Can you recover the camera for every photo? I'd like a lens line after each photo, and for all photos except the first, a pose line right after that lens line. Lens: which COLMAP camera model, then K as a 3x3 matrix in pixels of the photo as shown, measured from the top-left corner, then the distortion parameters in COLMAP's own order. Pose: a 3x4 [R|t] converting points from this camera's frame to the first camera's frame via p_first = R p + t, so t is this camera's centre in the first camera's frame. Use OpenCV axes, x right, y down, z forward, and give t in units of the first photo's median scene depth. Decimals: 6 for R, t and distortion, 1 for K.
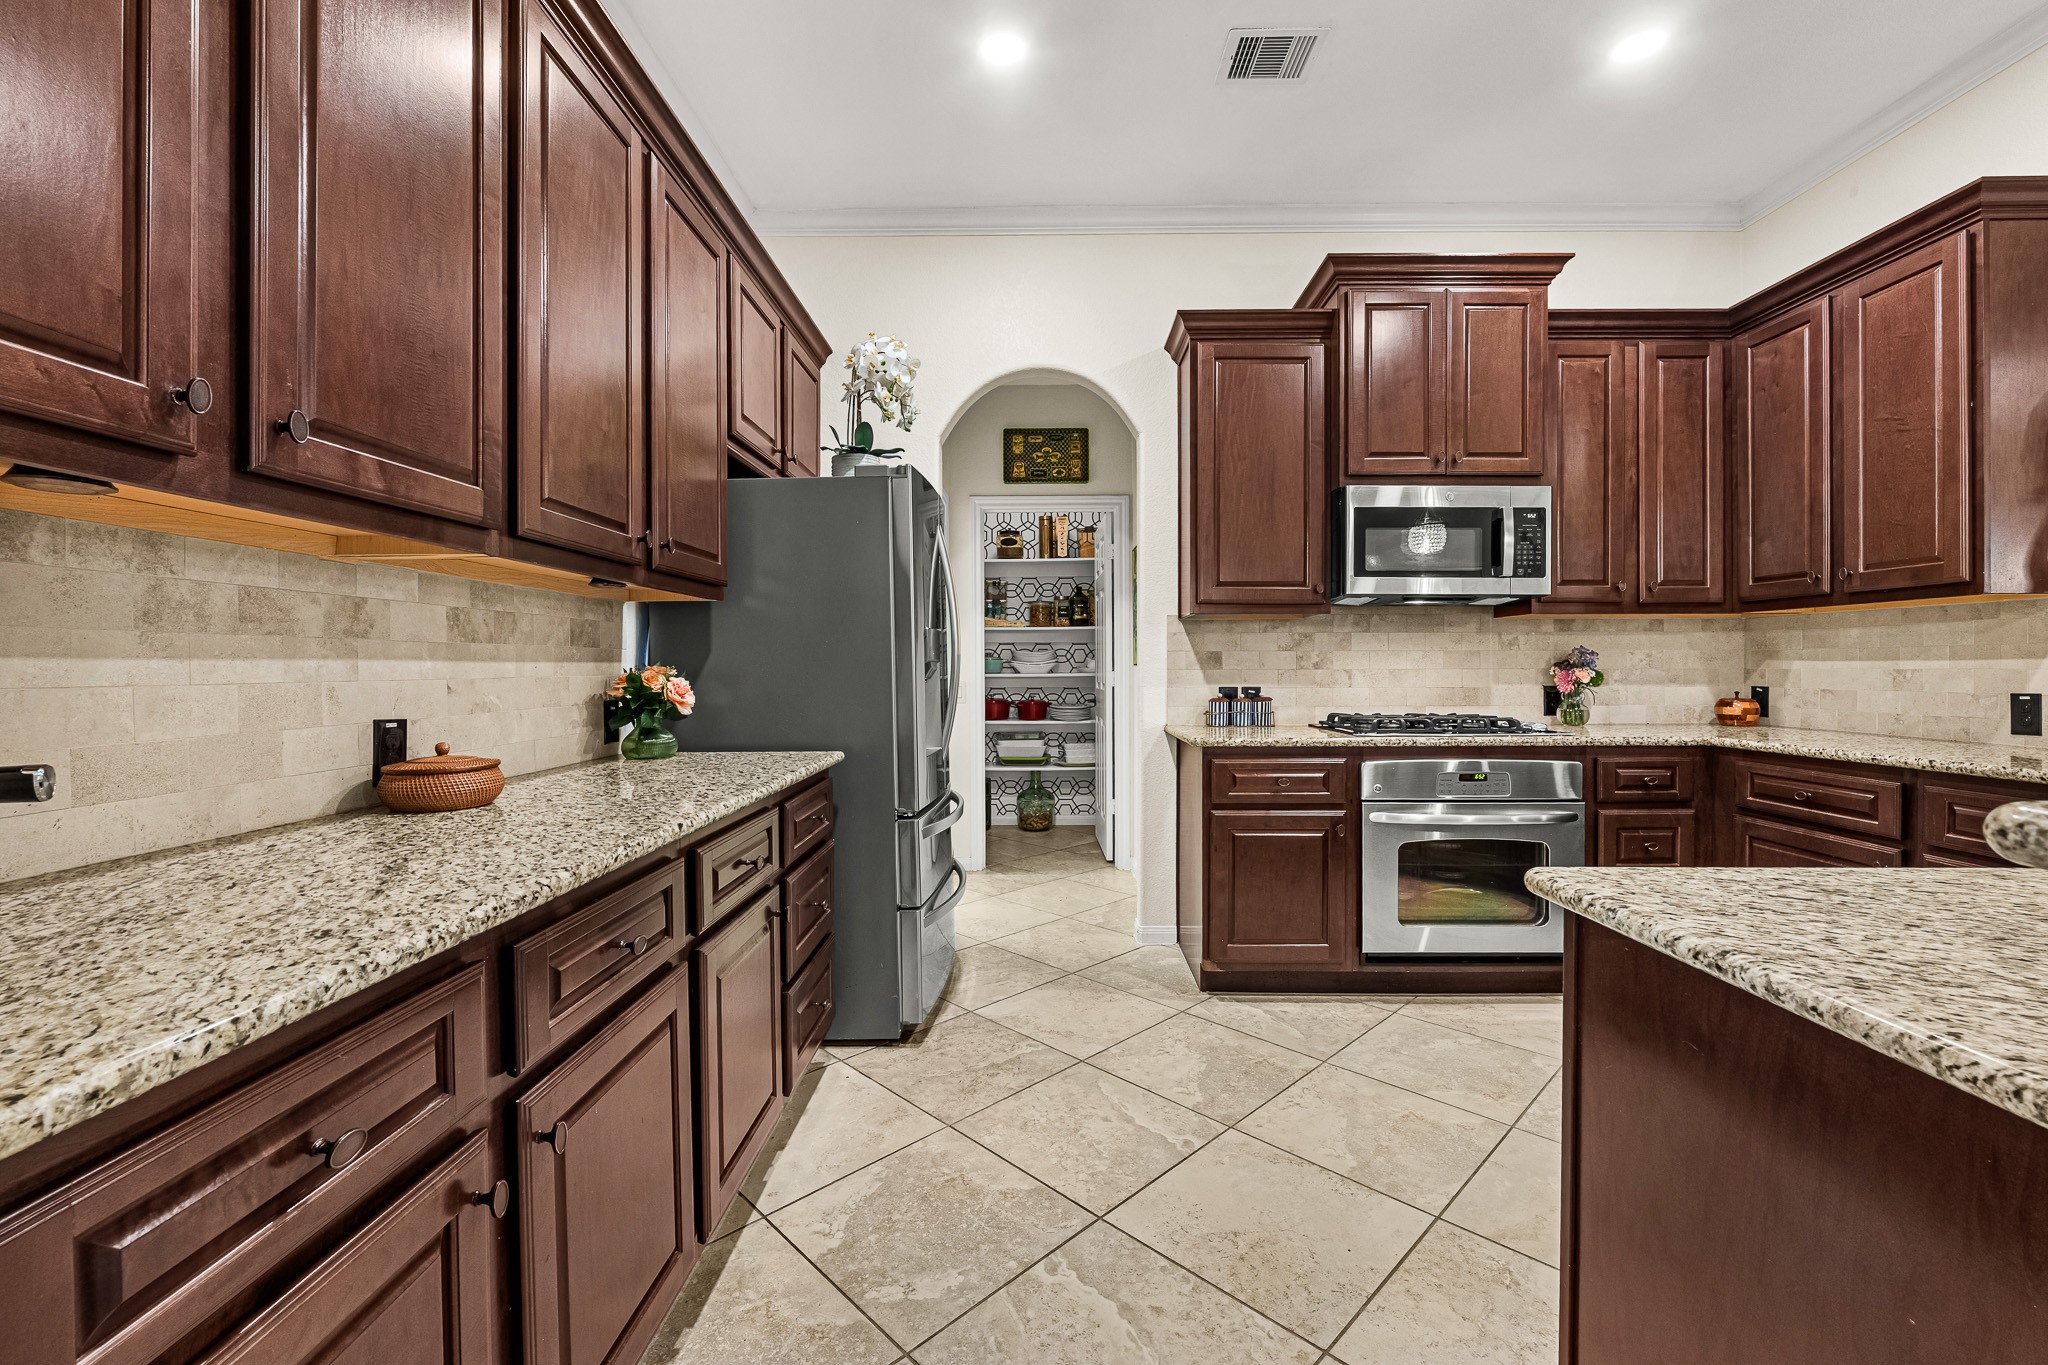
lens RADIAL K [[838.9, 0, 1030.2], [0, 838.9, 668.9], [0, 0, 1]] dist [-0.013634, 0.000280]
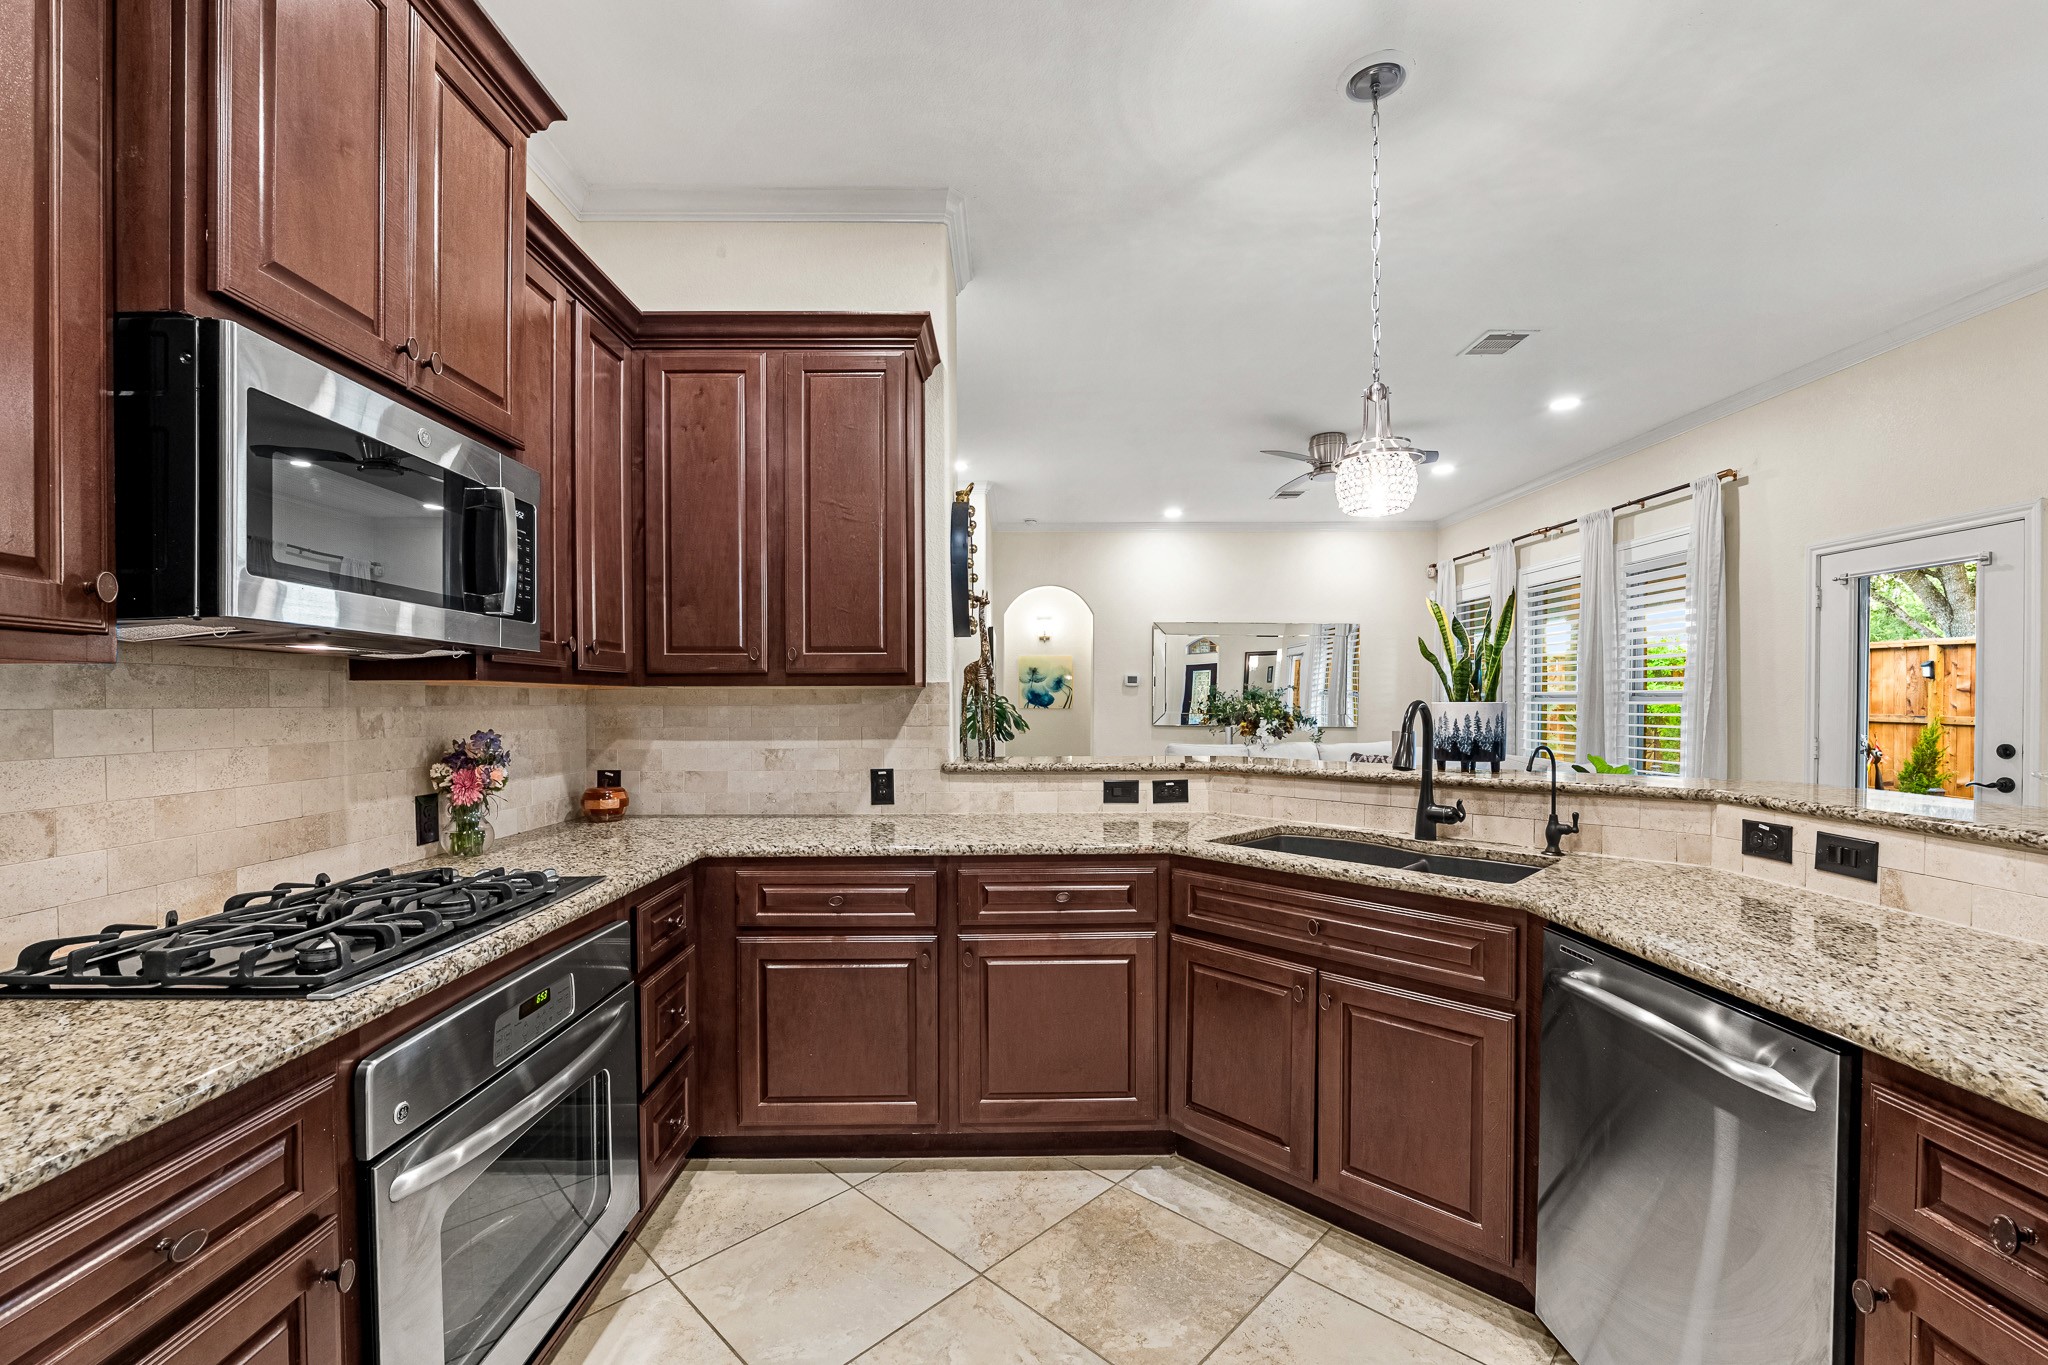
lens RADIAL K [[838.9, 0, 1013.4], [0, 838.9, 714.5], [0, 0, 1]] dist [-0.013634, 0.000280]
pose [[-0.022728, -0.012659, 0.999662, 0.010782], [0.006681, 0.999896, 0.012814, -0.049291], [-0.999719, 0.006970, -0.022641, 0.669426]]
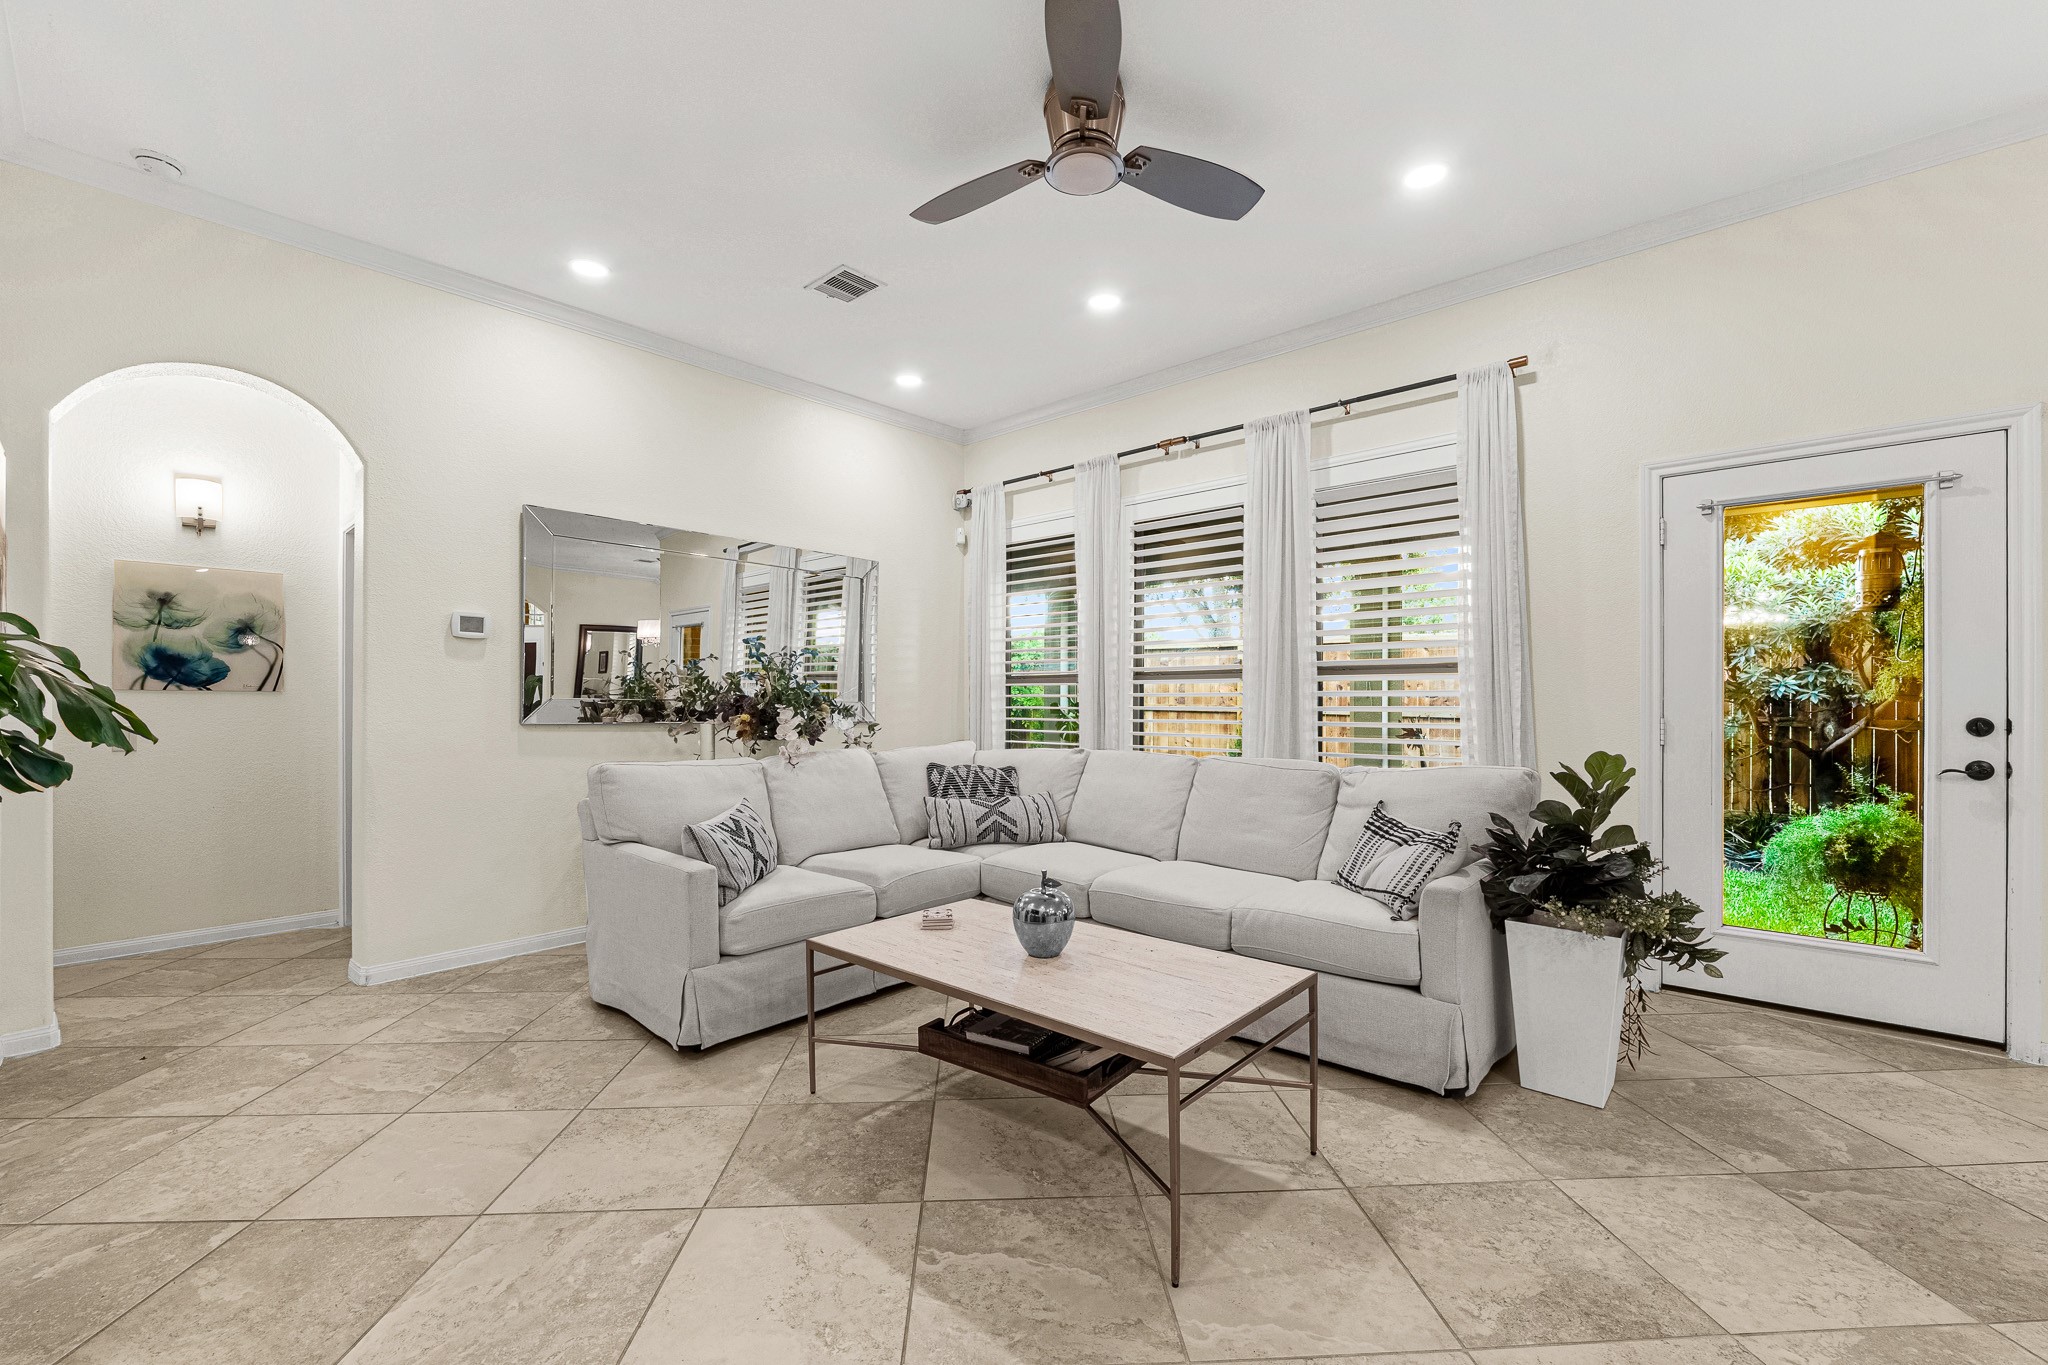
lens RADIAL K [[838.9, 0, 1028.1], [0, 838.9, 712.4], [0, 0, 1]] dist [-0.013634, 0.000280]
pose [[-0.755505, -0.005540, 0.655120, 1.313567], [0.005054, 0.999885, 0.014284, -0.008531], [-0.655124, 0.014103, -0.755390, 0.611748]]
